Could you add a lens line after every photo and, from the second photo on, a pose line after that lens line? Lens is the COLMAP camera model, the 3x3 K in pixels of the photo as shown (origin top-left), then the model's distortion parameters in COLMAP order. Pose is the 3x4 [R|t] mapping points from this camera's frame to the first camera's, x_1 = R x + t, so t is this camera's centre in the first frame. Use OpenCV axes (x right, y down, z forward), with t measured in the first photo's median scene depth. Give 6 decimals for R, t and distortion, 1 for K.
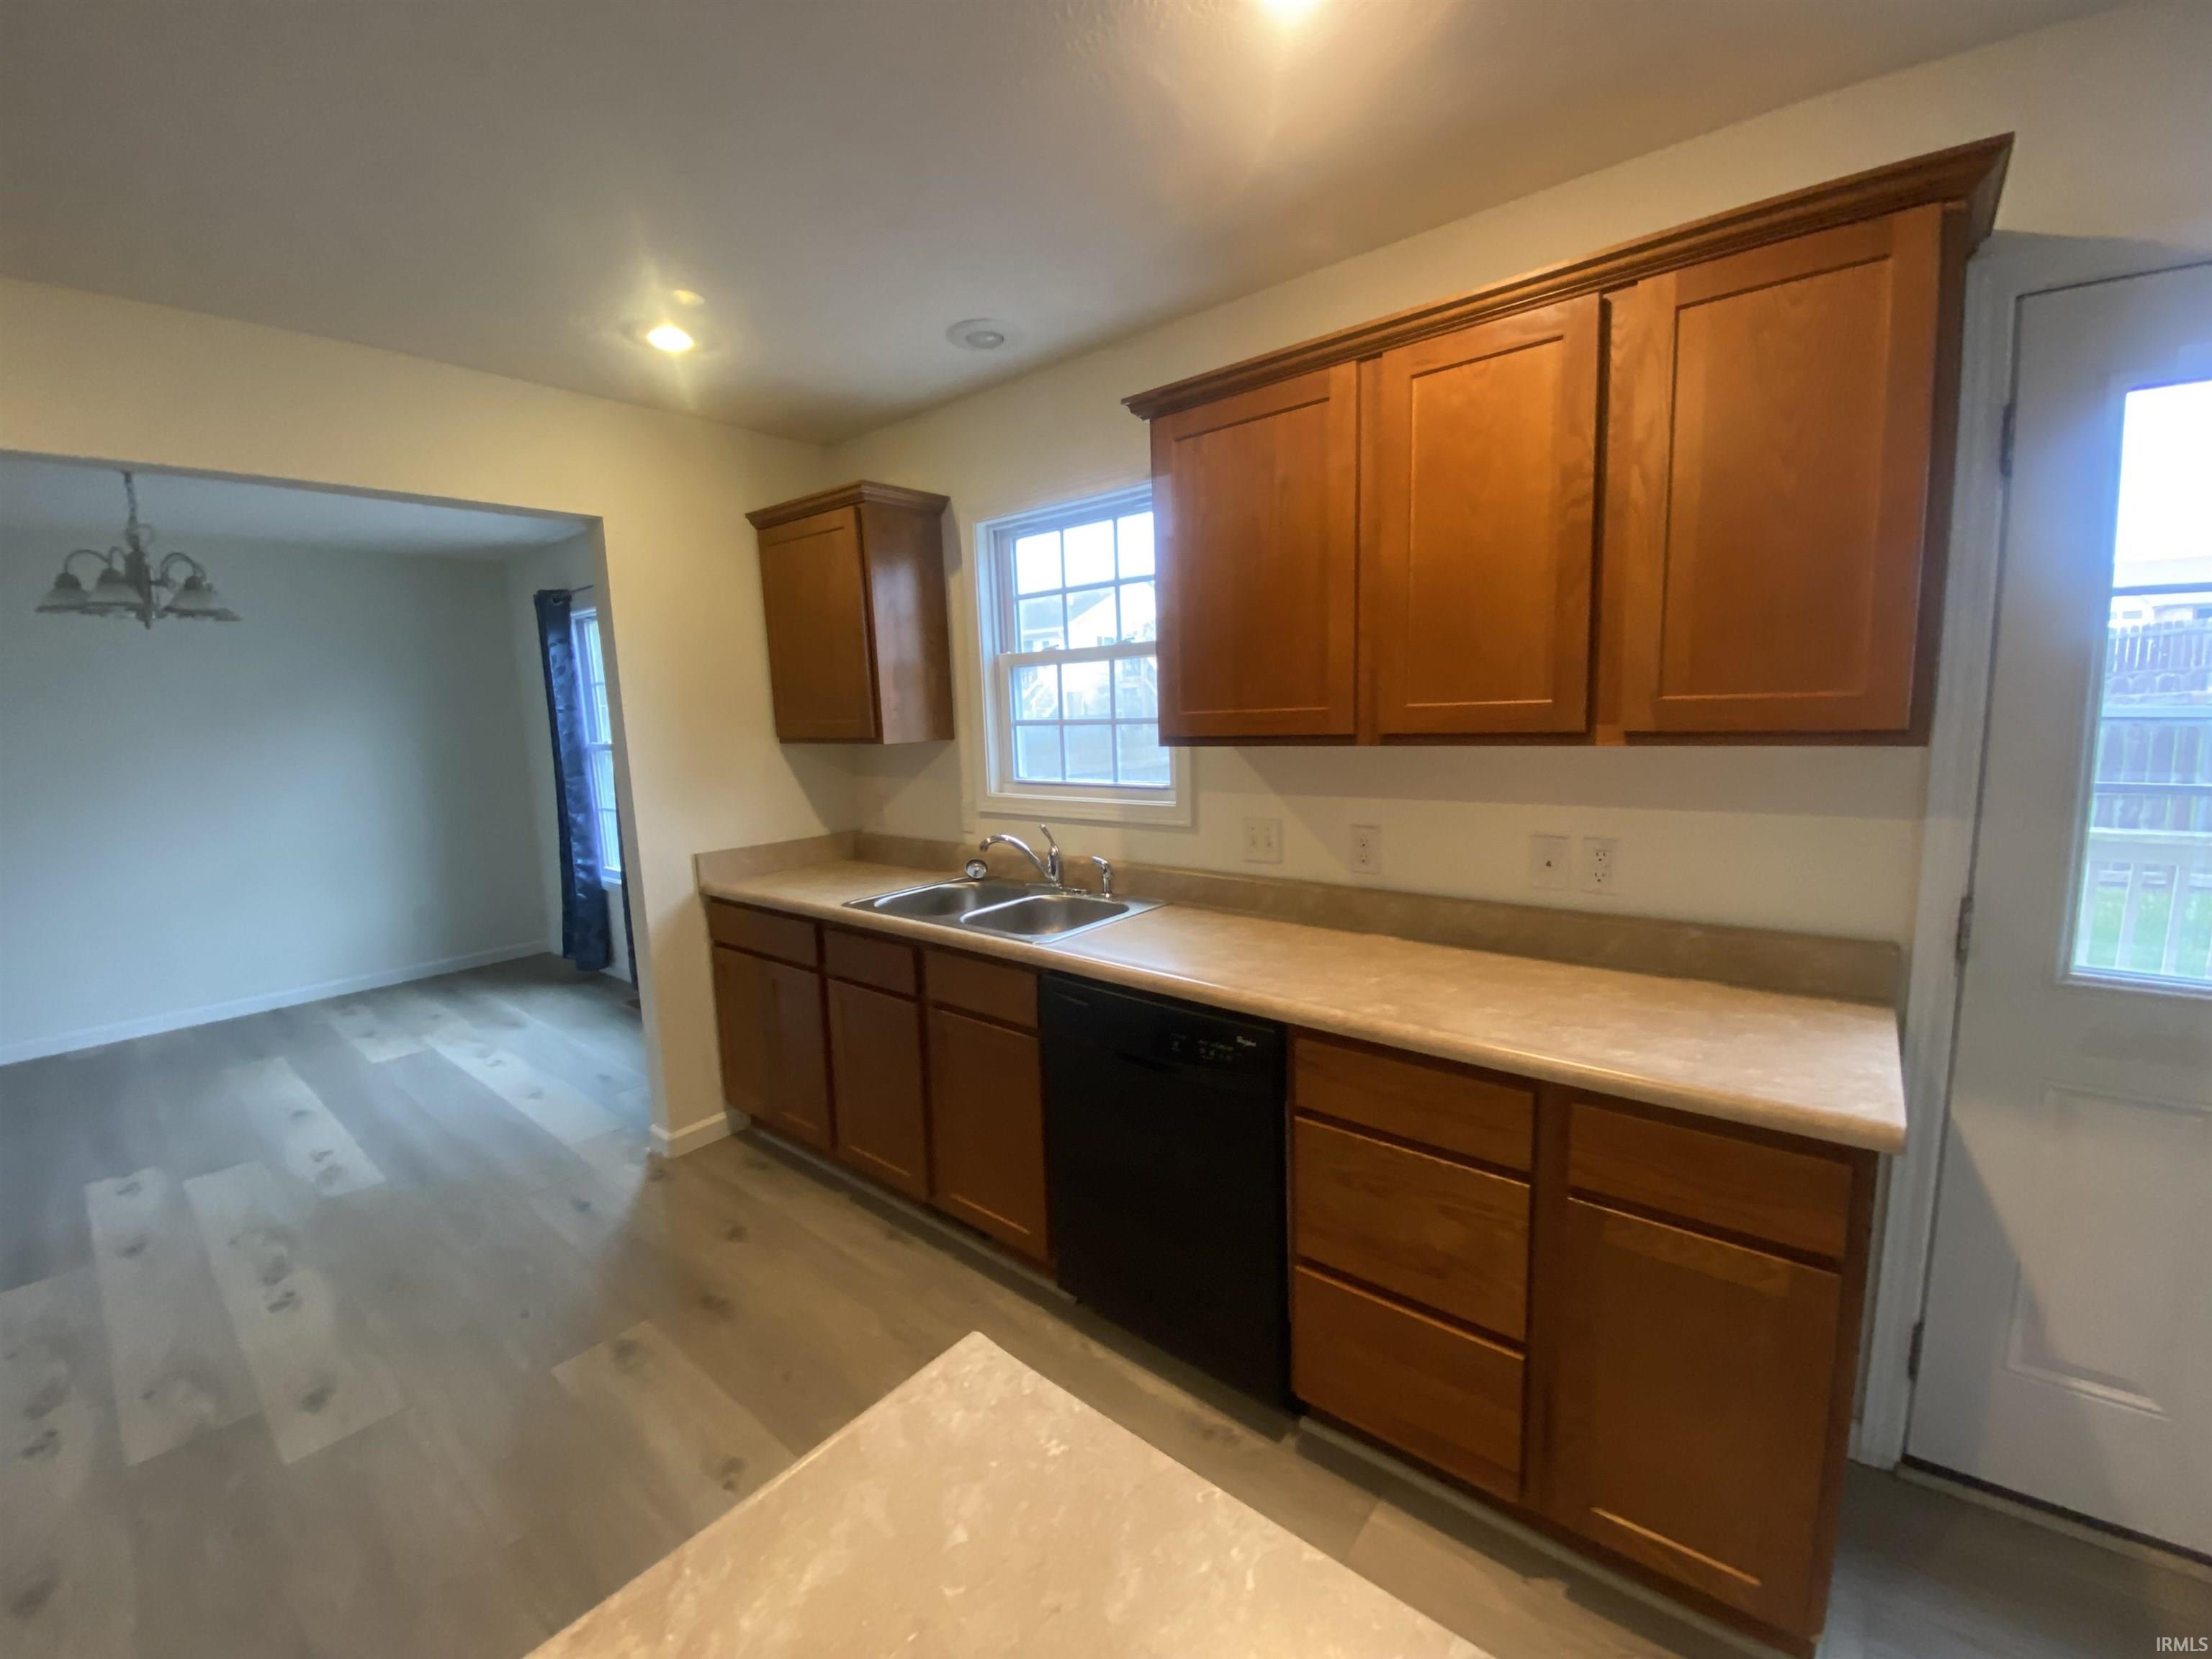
lens RADIAL K [[898.1, 0, 1108.2], [0, 898.1, 833.1], [0, 0, 1]] dist [0.011913, -0.014929]
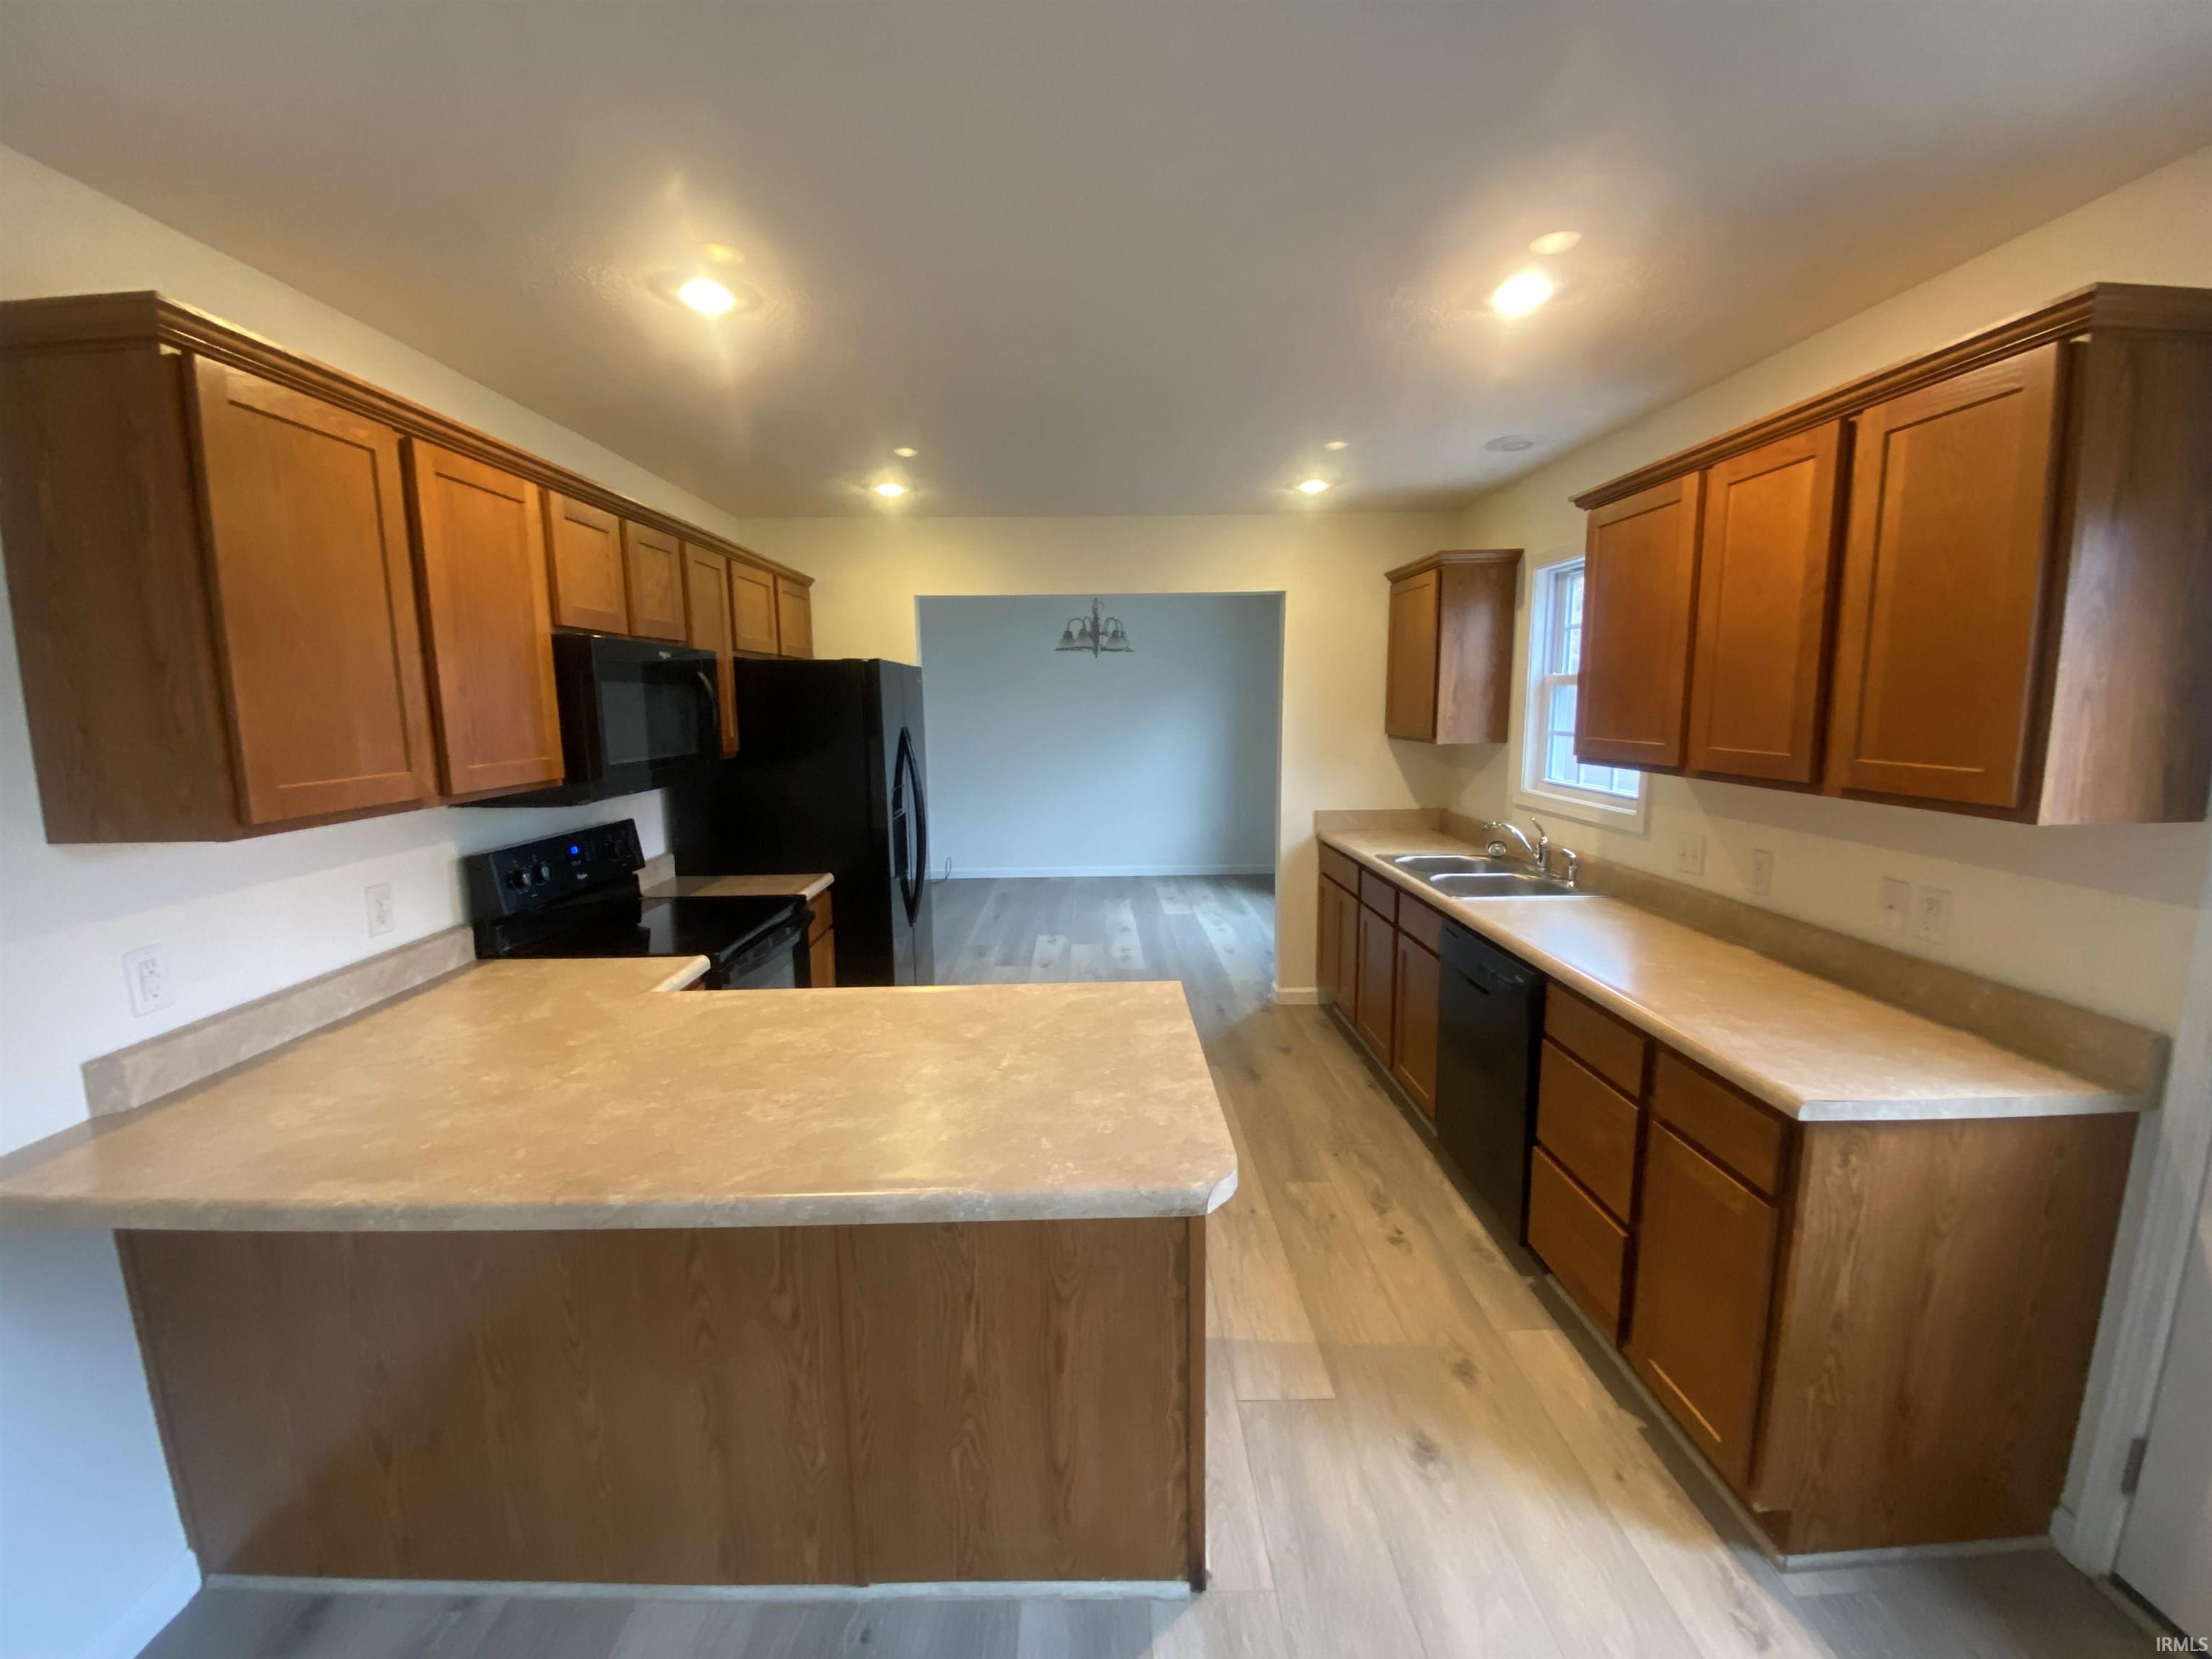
lens RADIAL K [[898.1, 0, 1113.2], [0, 898.1, 837.1], [0, 0, 1]] dist [0.011913, -0.014929]
pose [[0.658595, 0.140747, -0.739218, 0.479501], [-0.117239, 0.989548, 0.083957, -0.020413], [0.743308, 0.031371, 0.668213, -0.276263]]
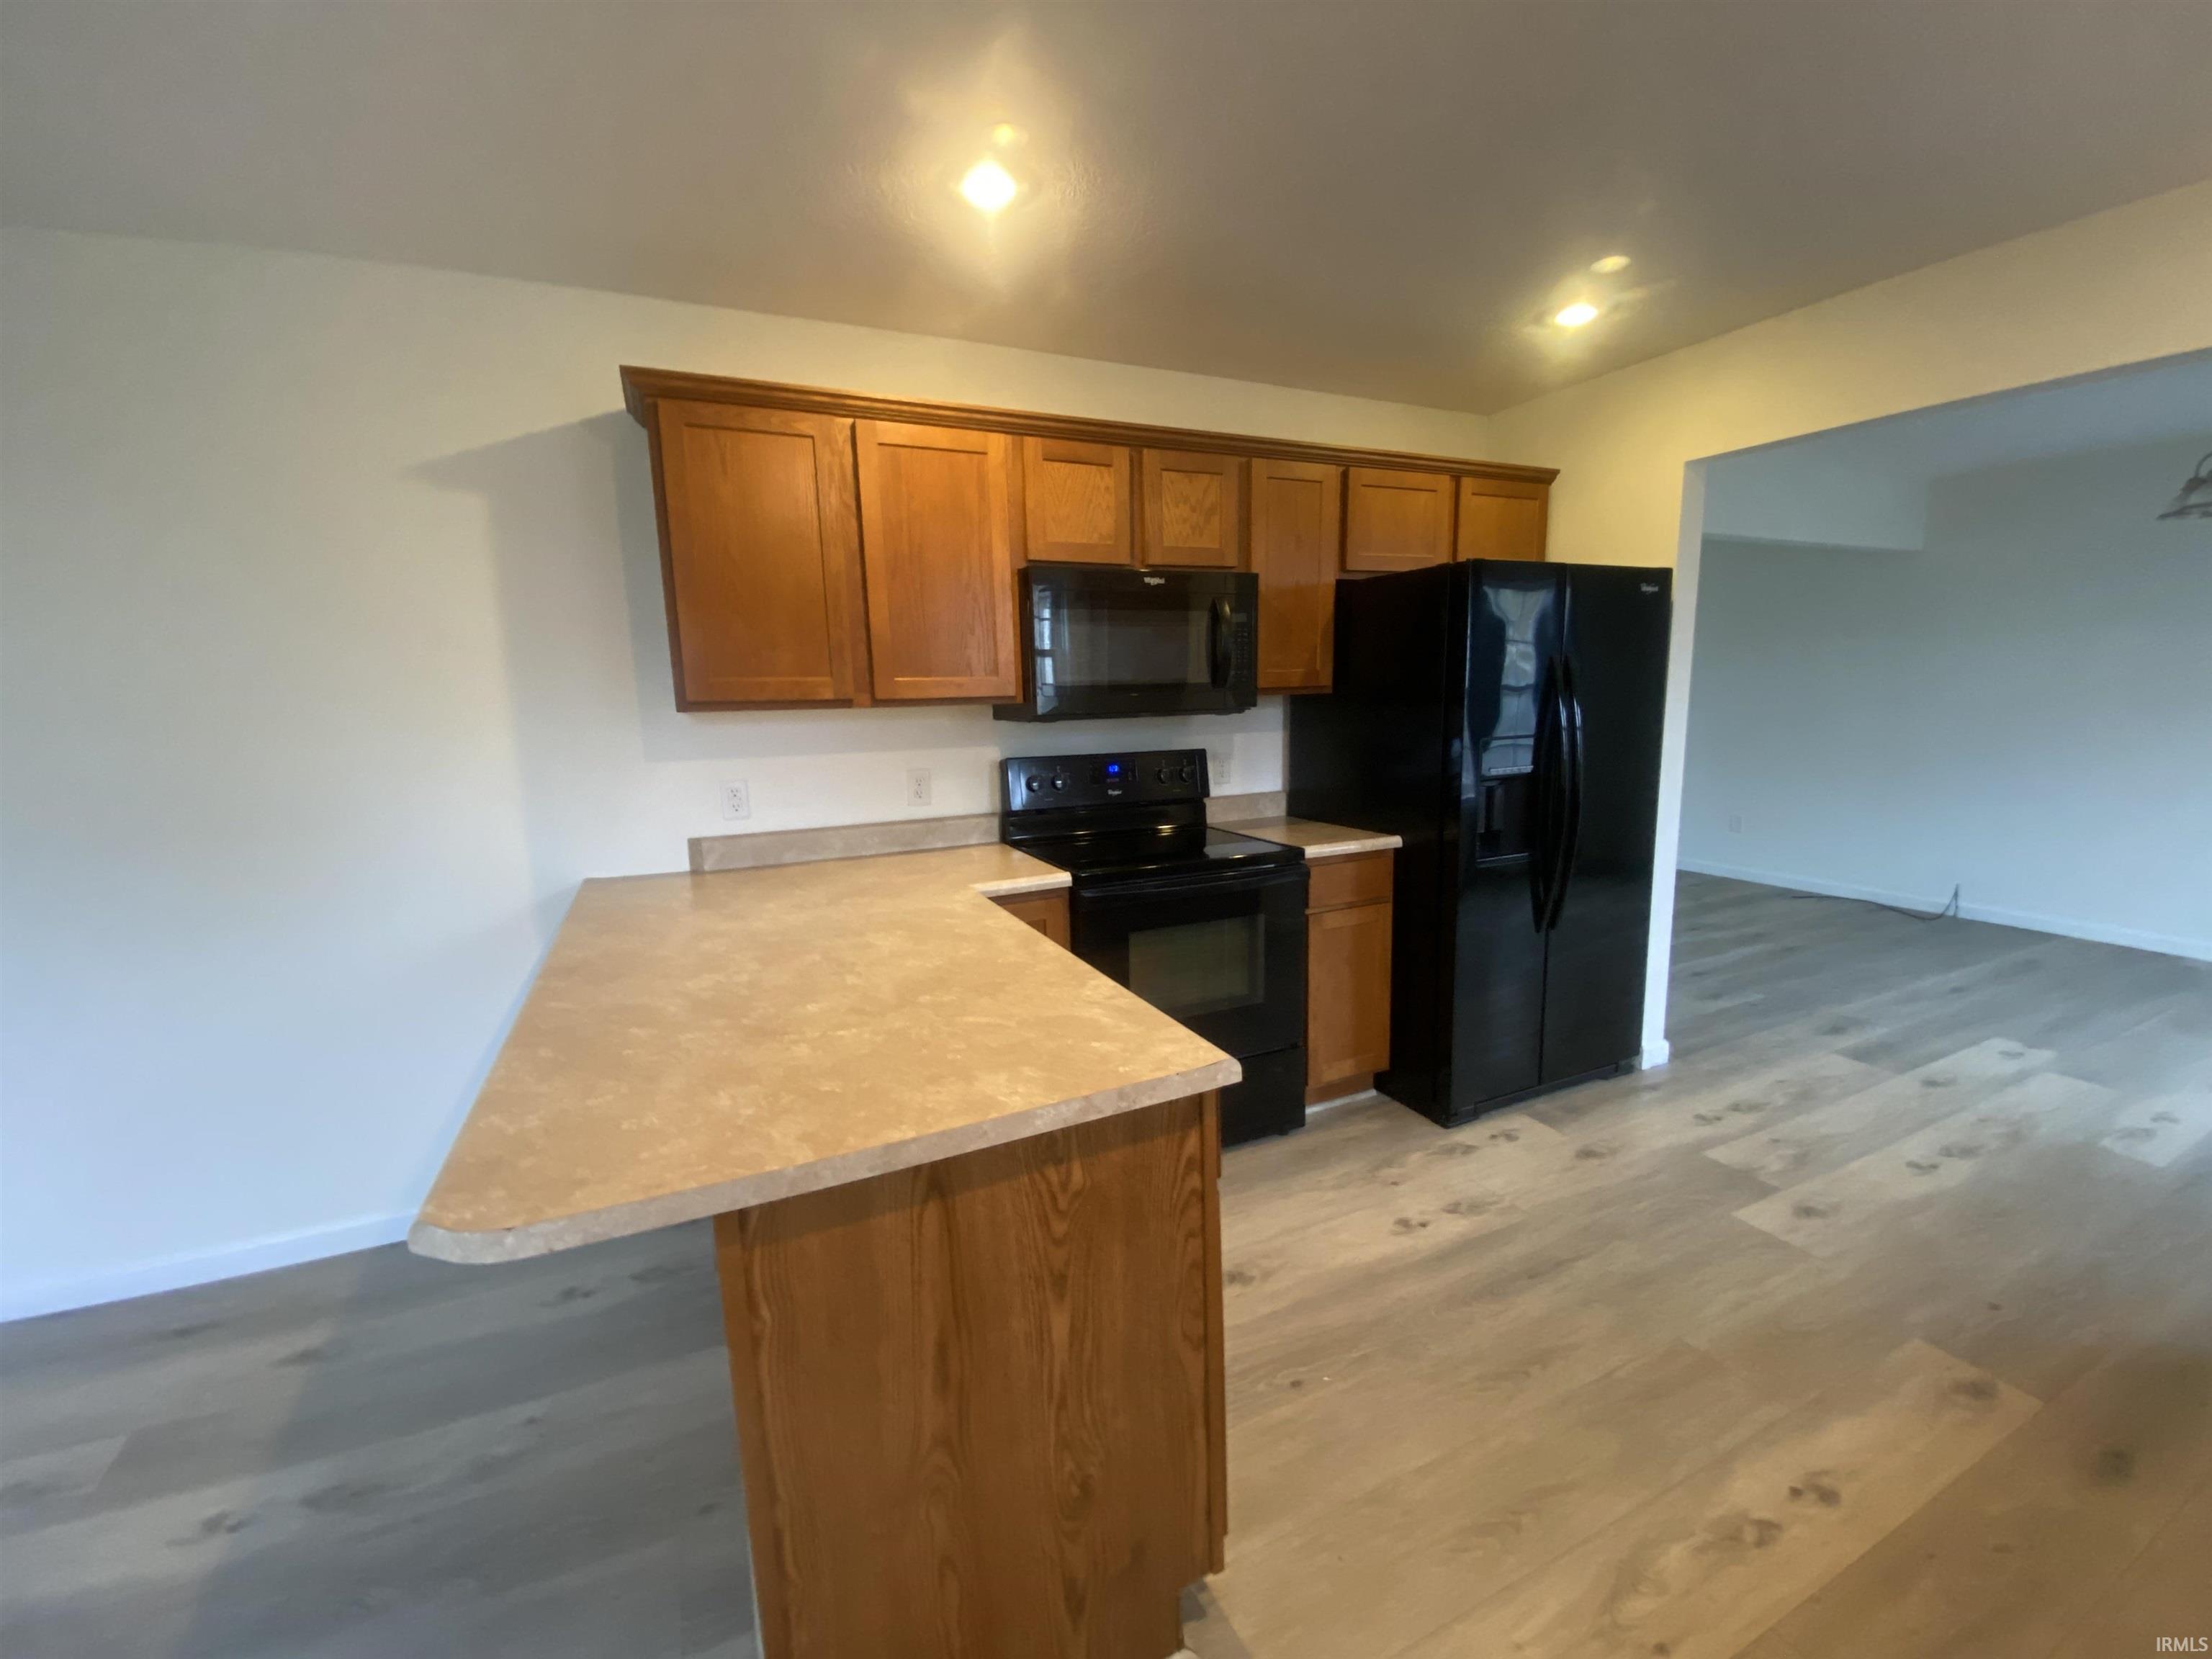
lens RADIAL K [[898.1, 0, 1089.5], [0, 898.1, 839.0], [0, 0, 1]] dist [0.011913, -0.014929]
pose [[-0.437774, 0.188927, -0.879011, 0.348594], [-0.085046, 0.964588, 0.249676, -0.041660], [0.895054, 0.184058, -0.406204, 0.388607]]
